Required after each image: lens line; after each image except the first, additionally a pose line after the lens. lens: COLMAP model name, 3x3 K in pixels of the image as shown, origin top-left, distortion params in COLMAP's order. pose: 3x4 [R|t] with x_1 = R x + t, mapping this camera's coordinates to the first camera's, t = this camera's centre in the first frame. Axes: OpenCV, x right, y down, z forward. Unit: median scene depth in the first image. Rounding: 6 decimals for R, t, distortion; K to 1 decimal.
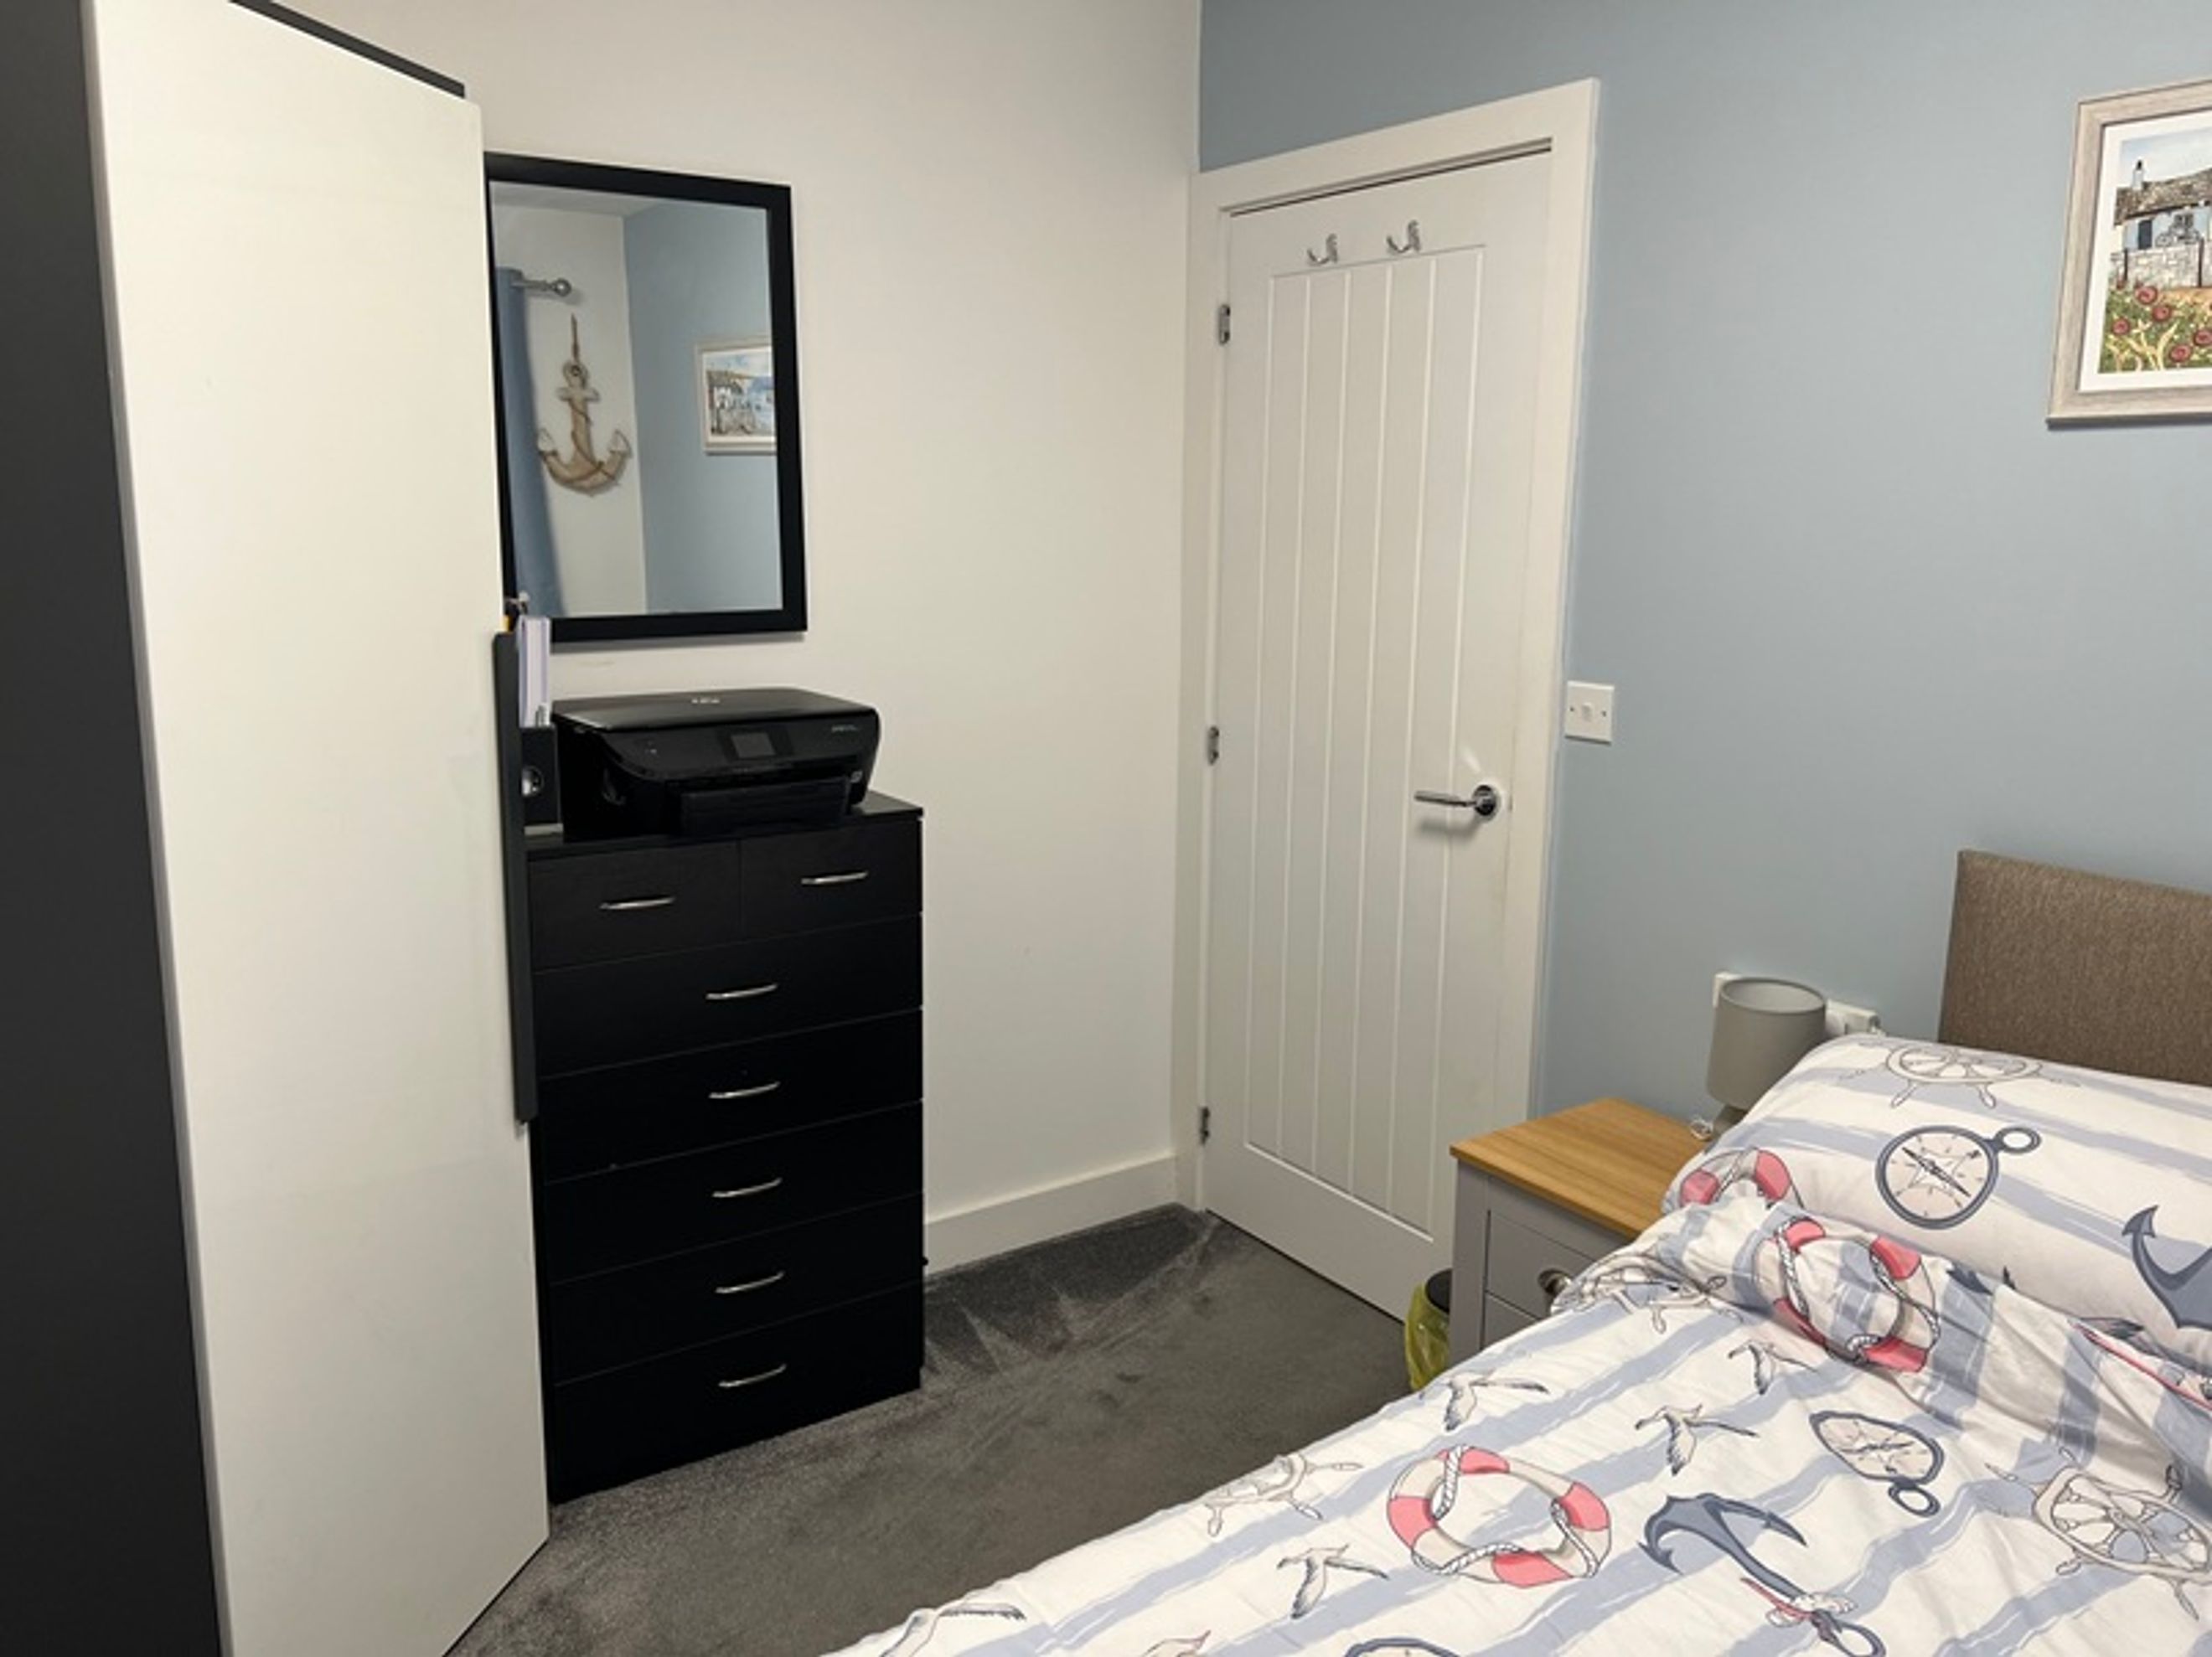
lens RADIAL K [[1652.7, 0, 1088.2], [0, 1652.7, 826.2], [0, 0, 1]] dist [0.041879, -0.048422]
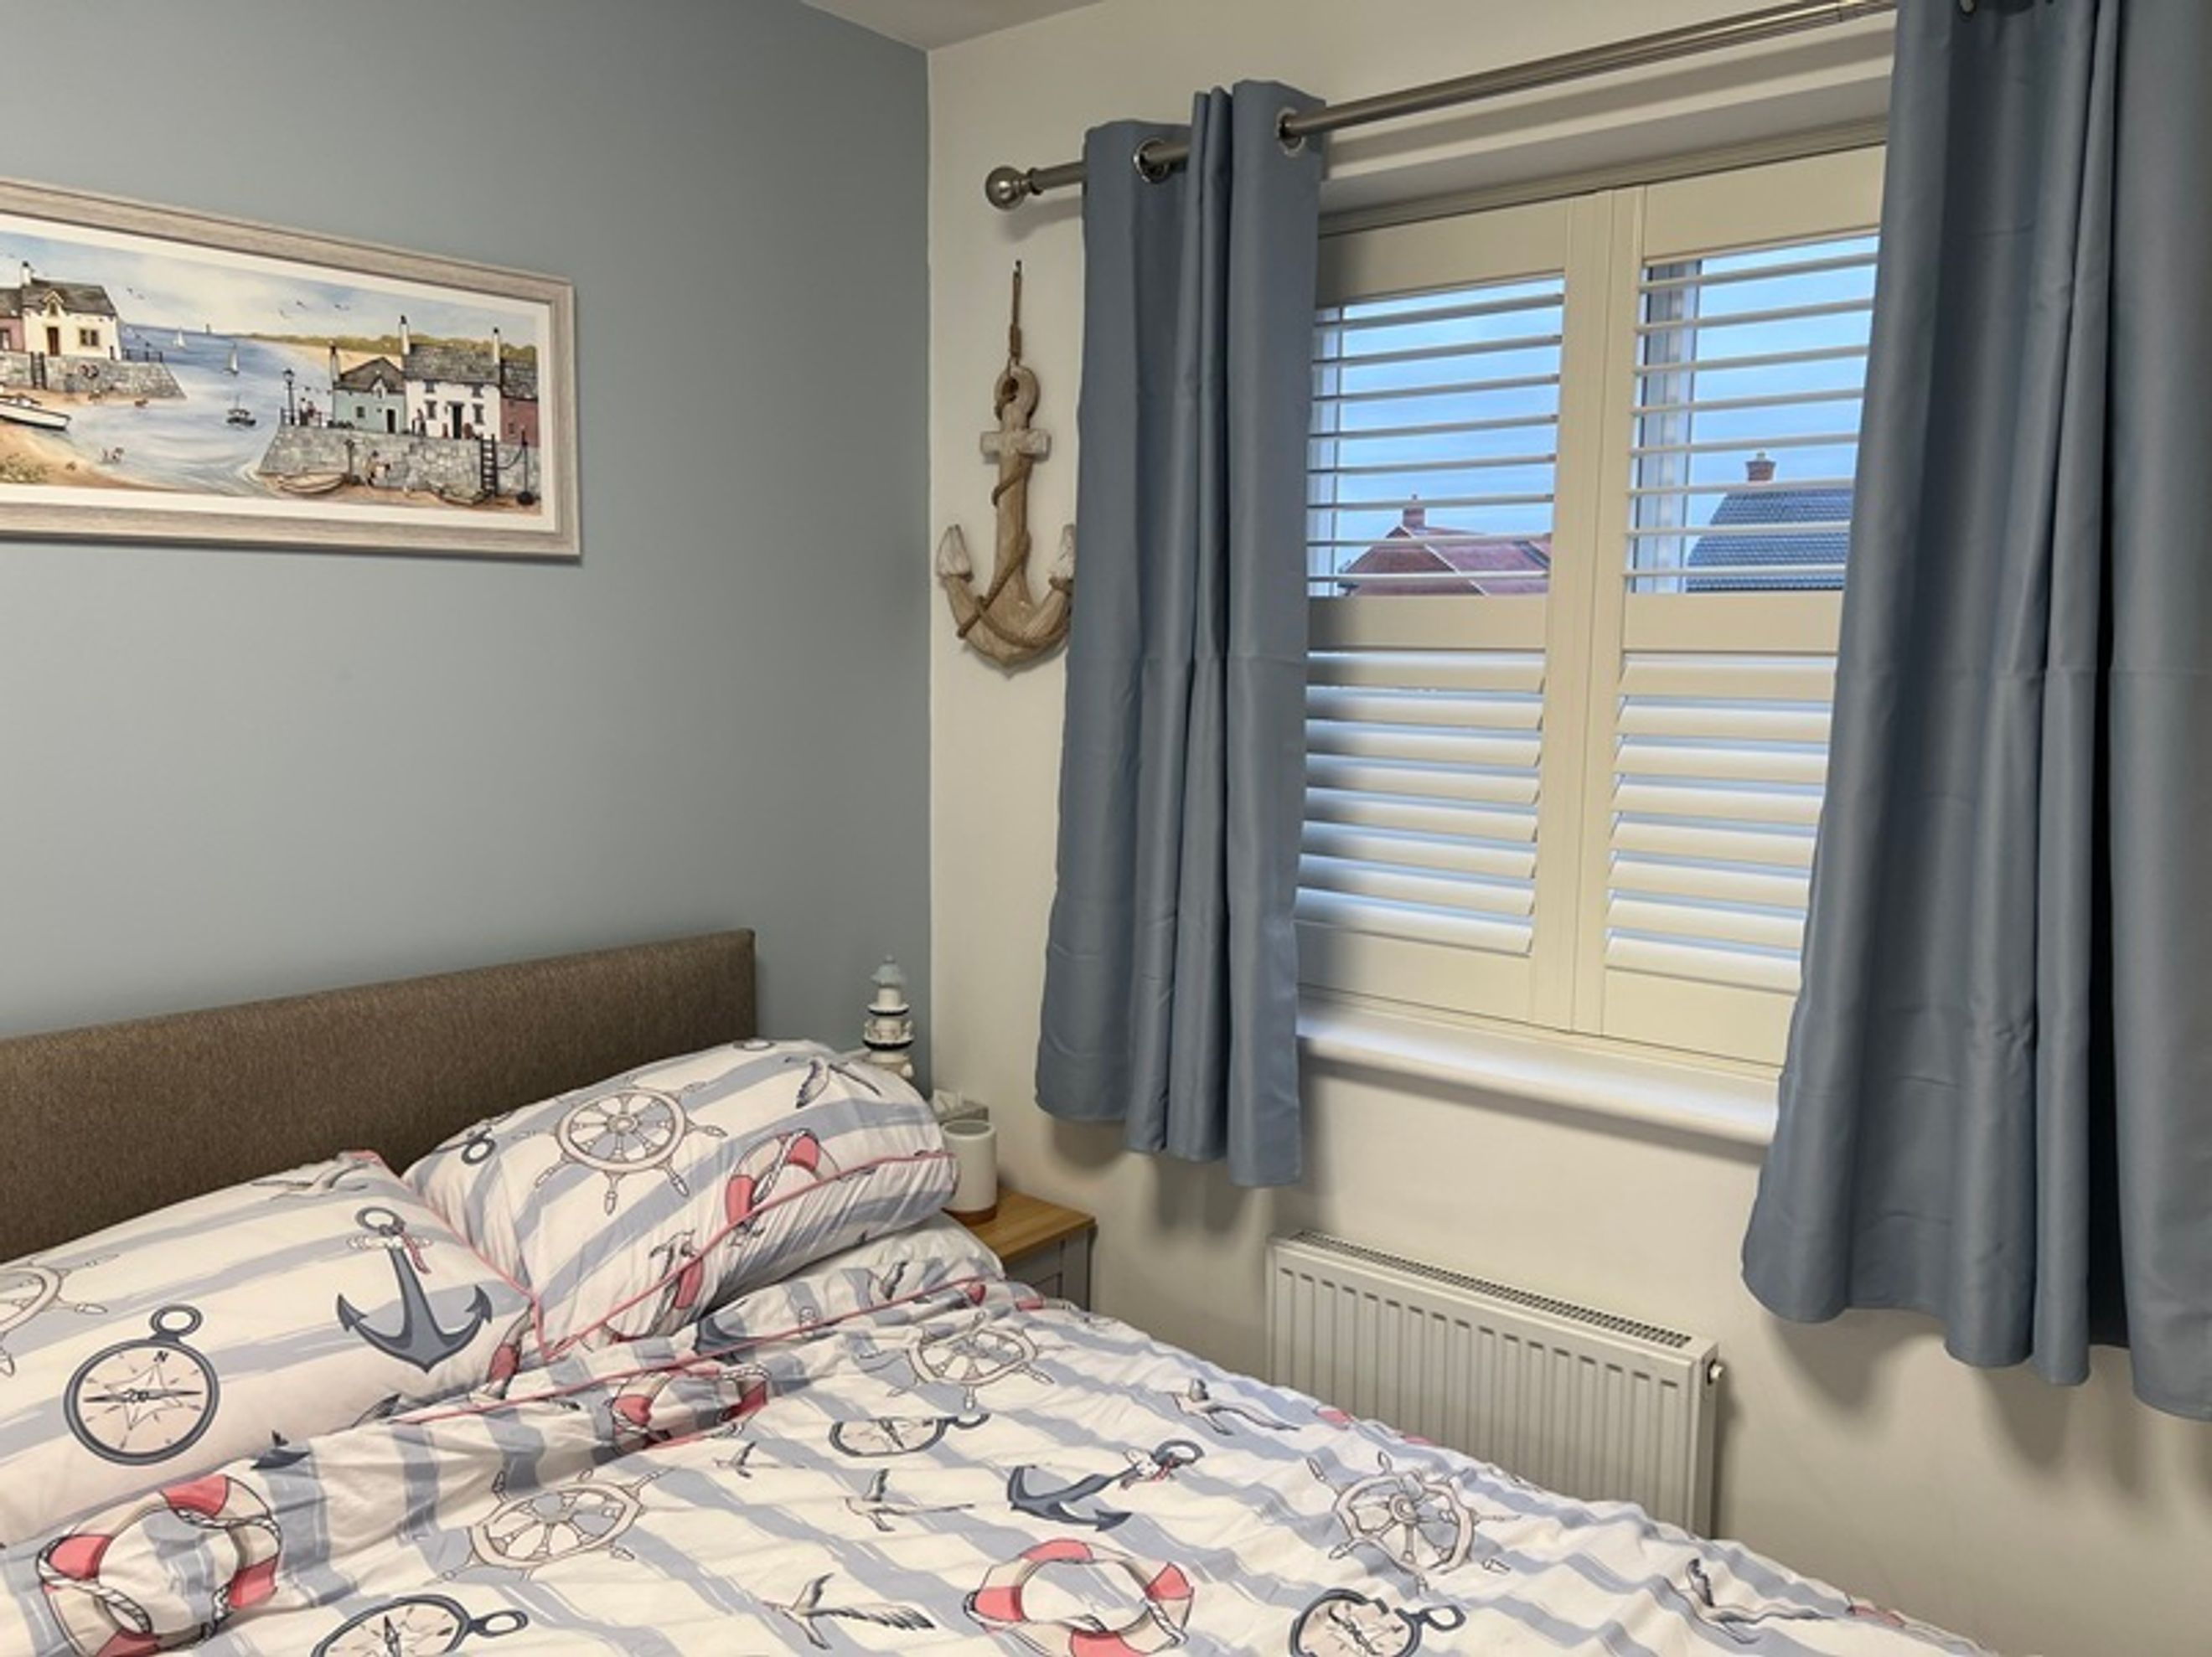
lens RADIAL K [[1652.7, 0, 1107.5], [0, 1652.7, 844.7], [0, 0, 1]] dist [0.041879, -0.048422]
pose [[-0.282321, -0.134077, 0.949904, -0.456036], [0.168343, 0.967896, 0.186650, -0.161434], [-0.944434, 0.212605, -0.250687, 0.740751]]
